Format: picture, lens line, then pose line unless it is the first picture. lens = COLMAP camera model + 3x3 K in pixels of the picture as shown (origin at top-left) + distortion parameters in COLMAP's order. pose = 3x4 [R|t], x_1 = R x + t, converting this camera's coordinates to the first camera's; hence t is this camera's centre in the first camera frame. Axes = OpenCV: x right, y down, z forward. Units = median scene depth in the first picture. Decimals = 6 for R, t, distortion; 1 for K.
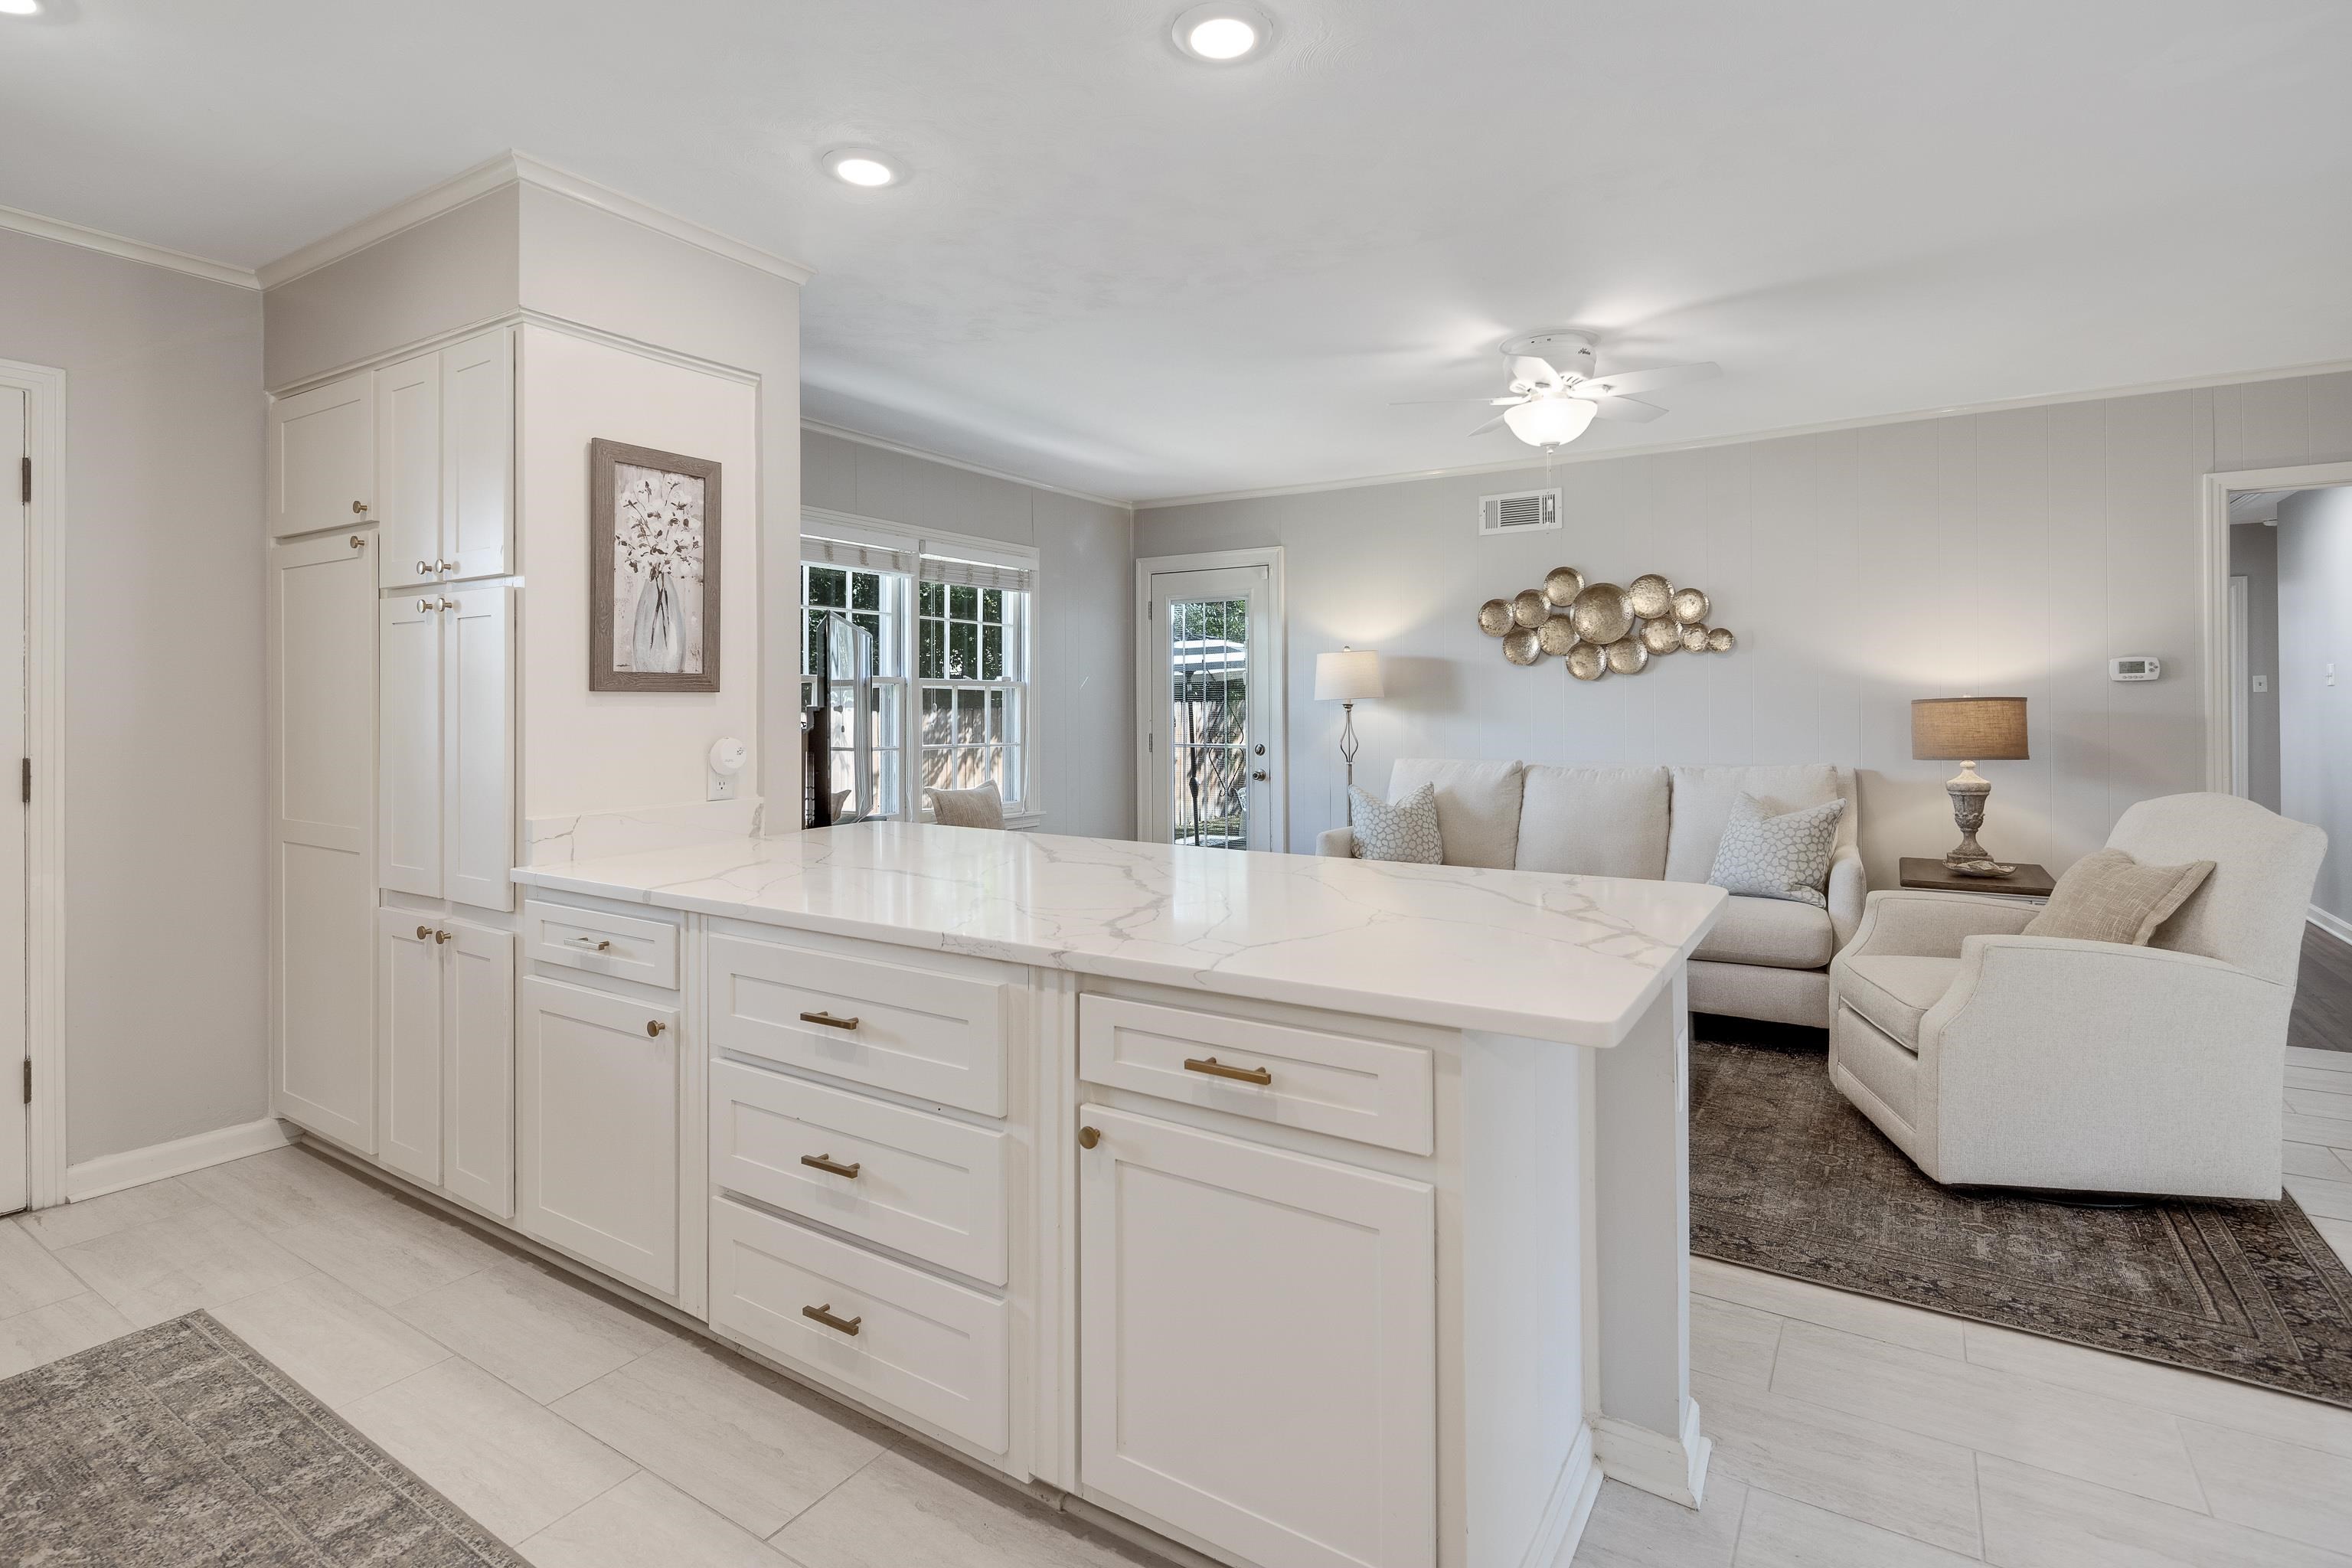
lens RADIAL K [[1143.1, 0, 1166.2], [0, 1143.1, 696.2], [0, 0, 1]] dist [0.005169, -0.004578]
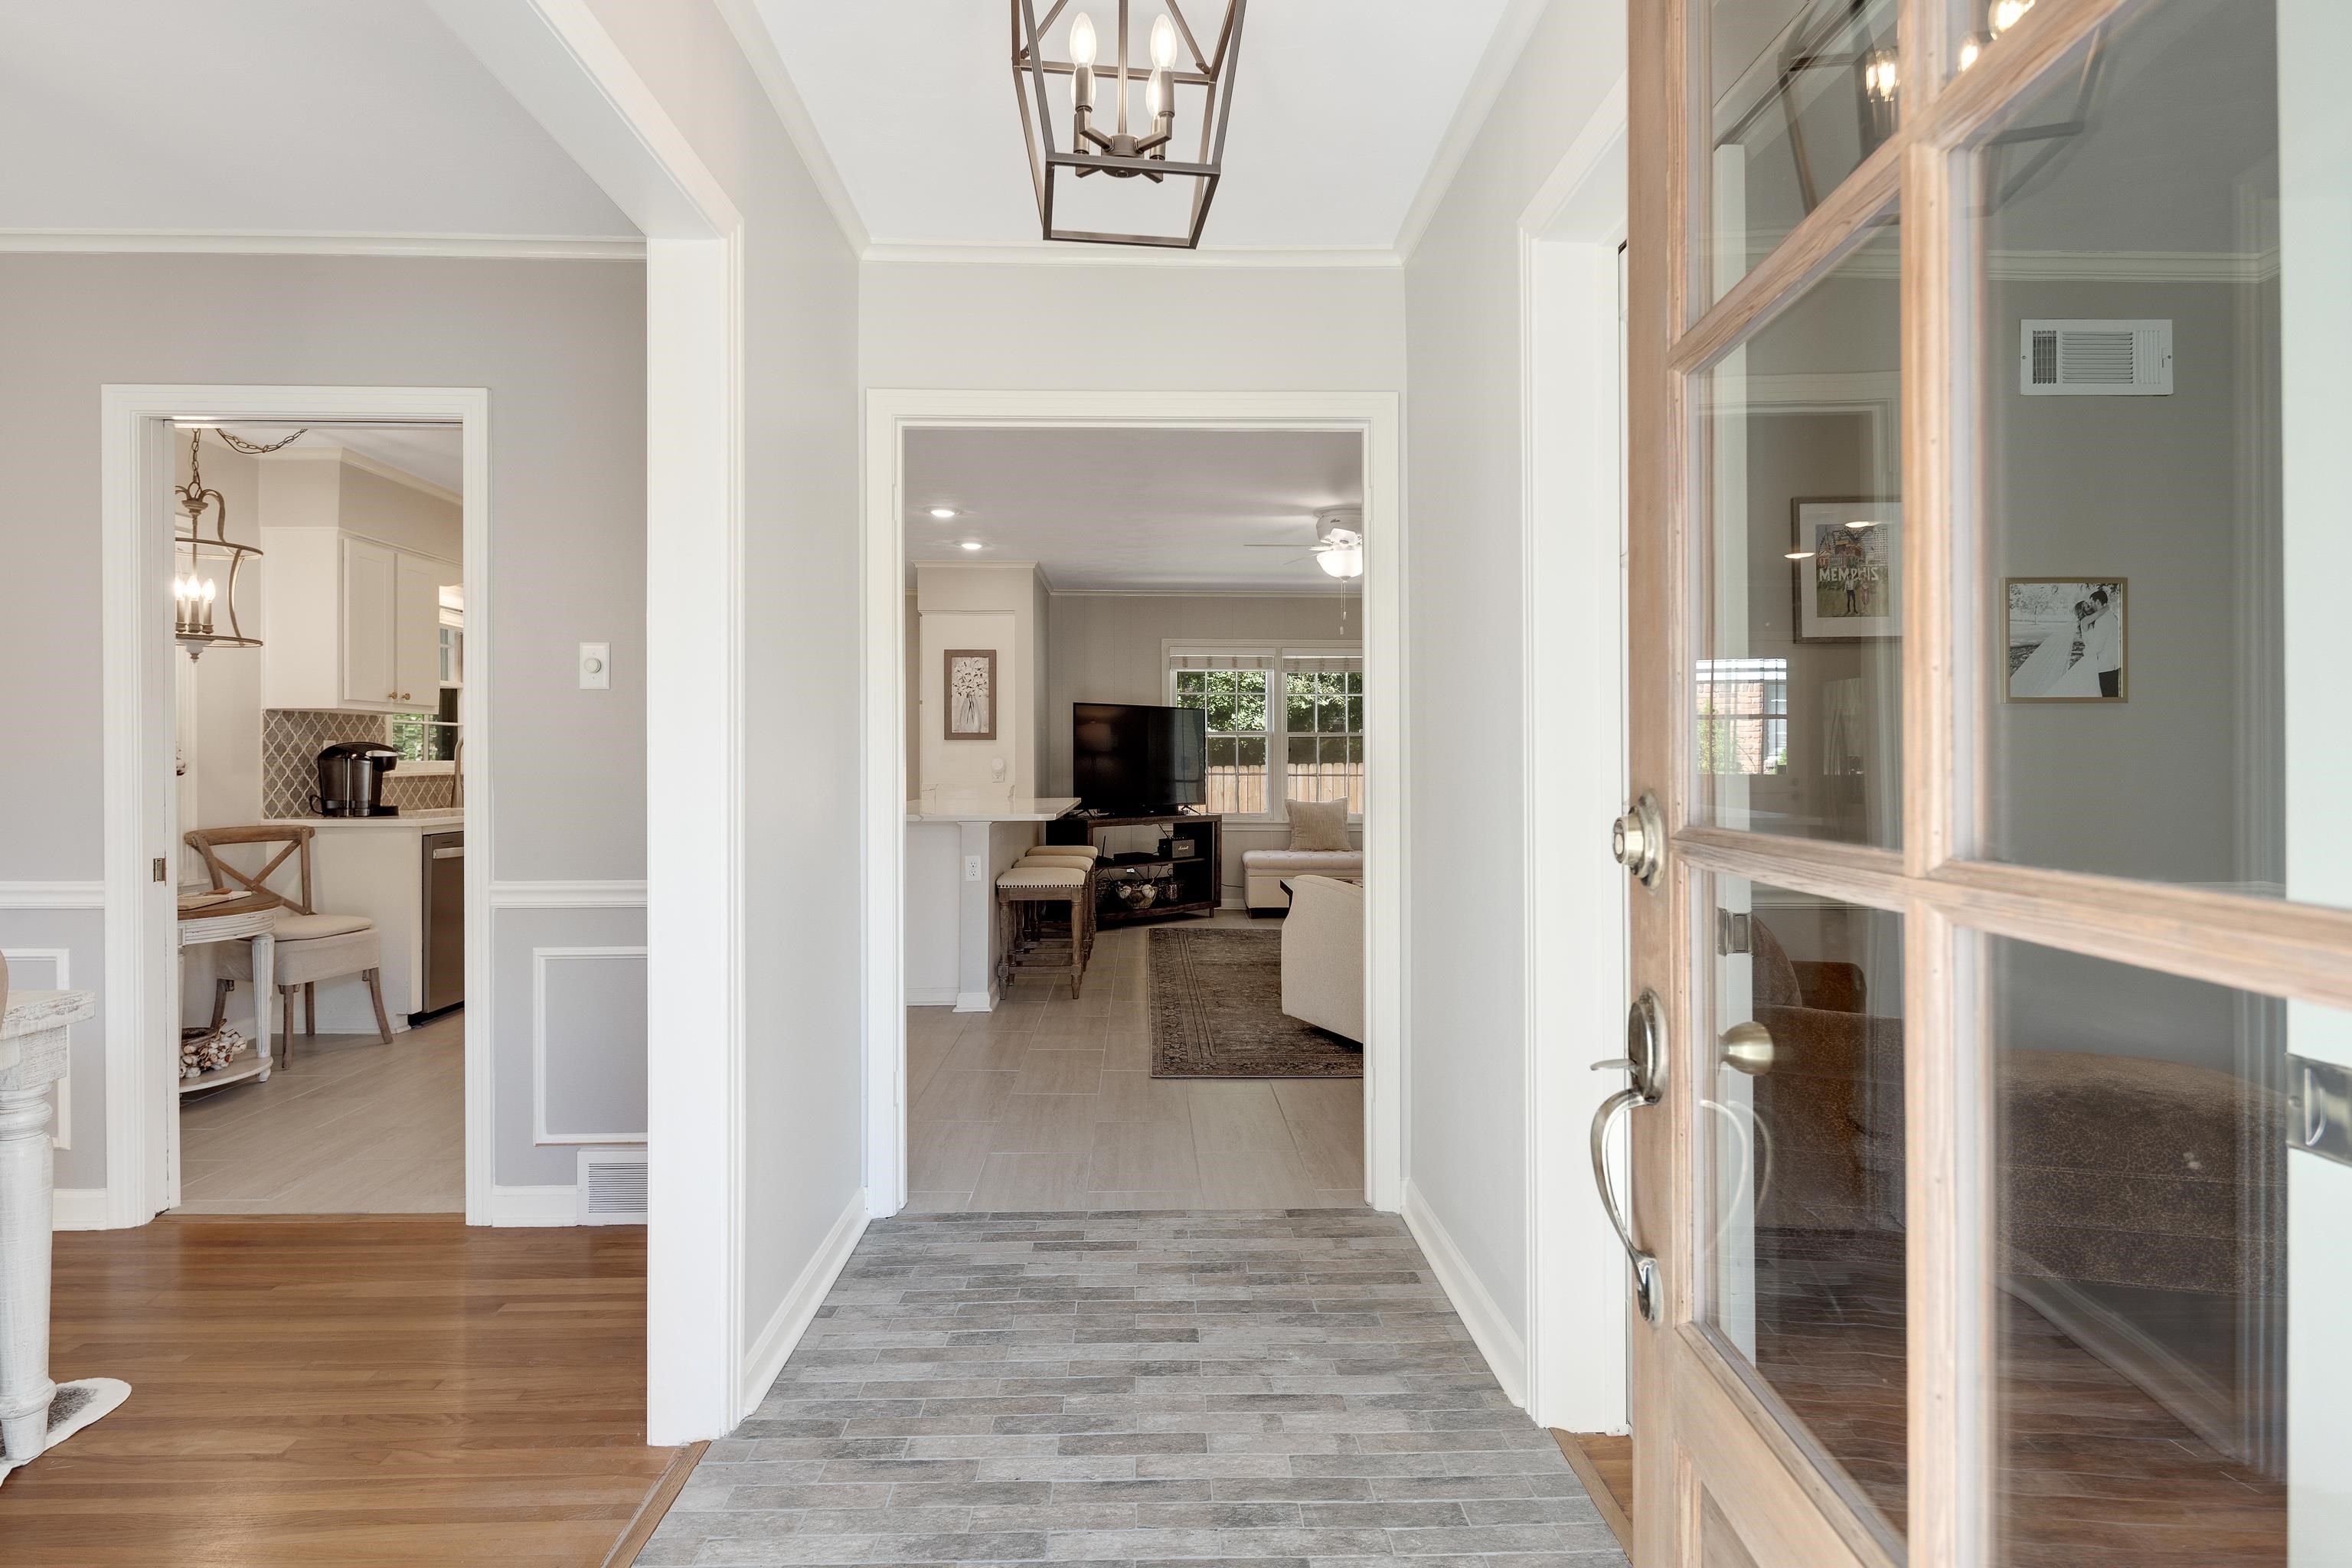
lens RADIAL K [[1143.1, 0, 1165.5], [0, 1143.1, 764.6], [0, 0, 1]] dist [0.005169, -0.004578]
pose [[0.552232, 0.003210, -0.833684, 2.029022], [0.004295, 0.999968, 0.006695, 0.038334], [0.833679, -0.007277, 0.552201, -0.097051]]
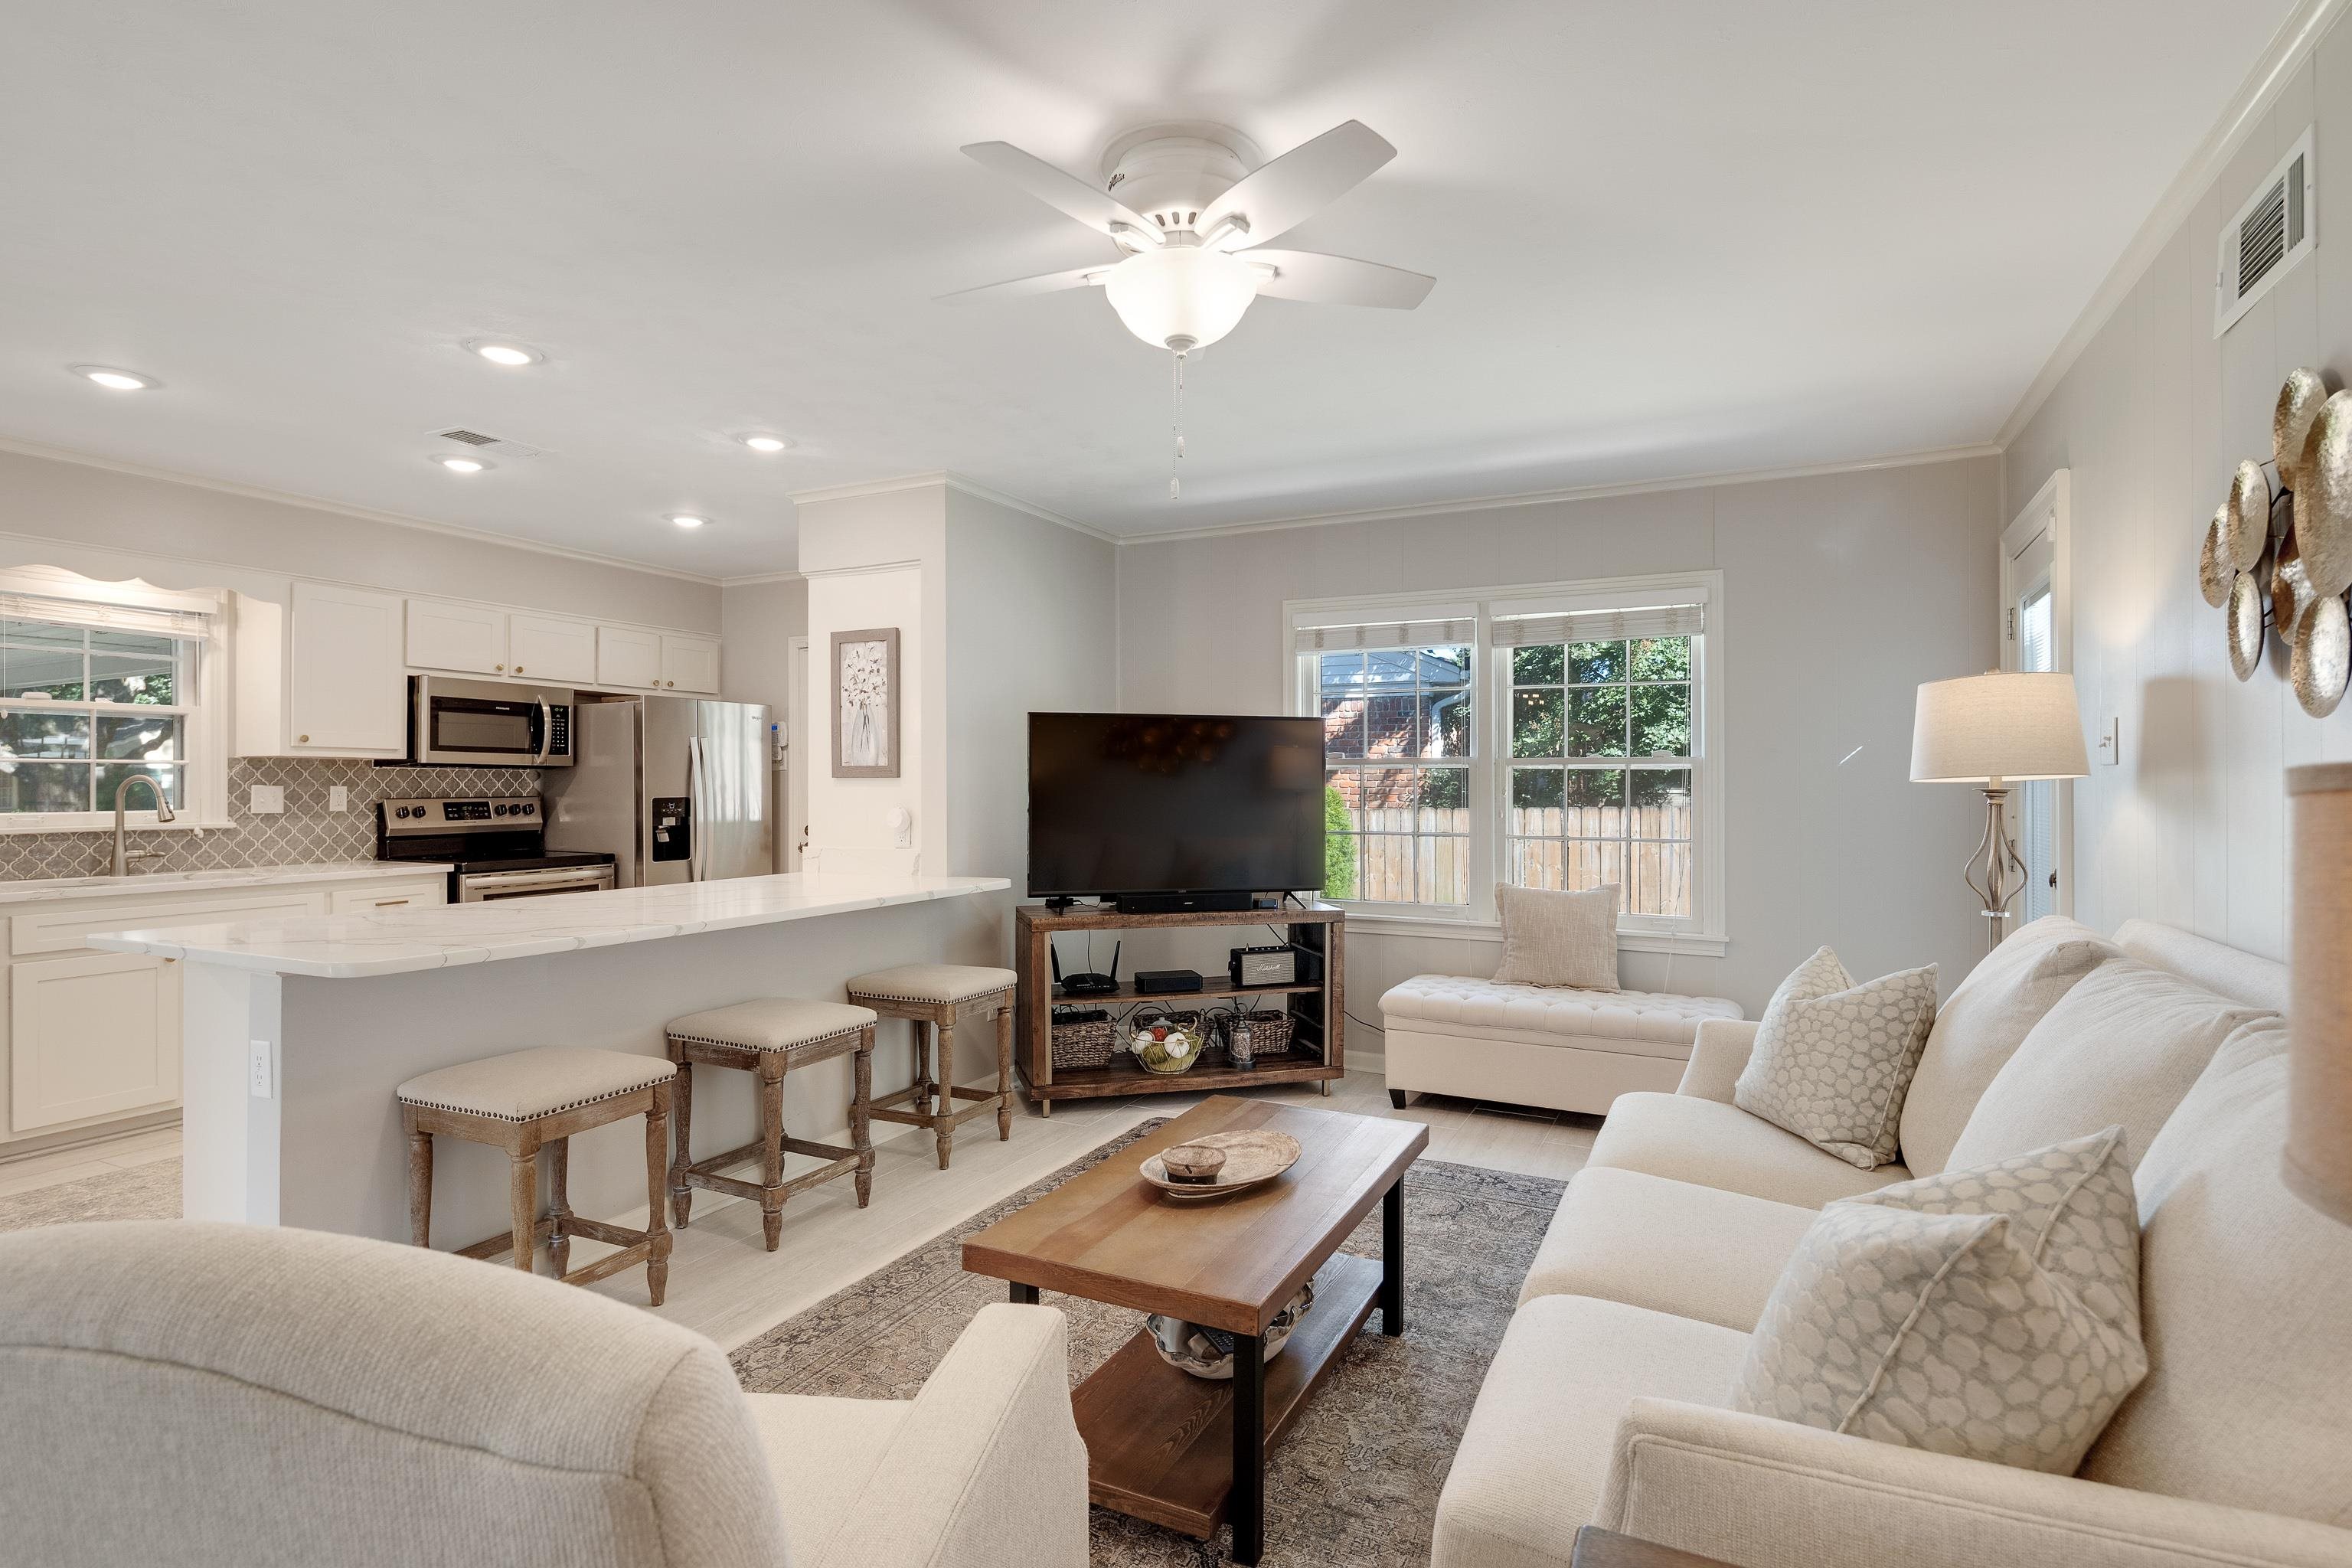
lens RADIAL K [[1143.1, 0, 1164.7], [0, 1143.1, 790.4], [0, 0, 1]] dist [0.005169, -0.004578]
pose [[0.111941, 0.006663, -0.993692, 1.219661], [0.003922, 0.999967, 0.007147, 0.004465], [0.993707, -0.004698, 0.111911, 1.235266]]
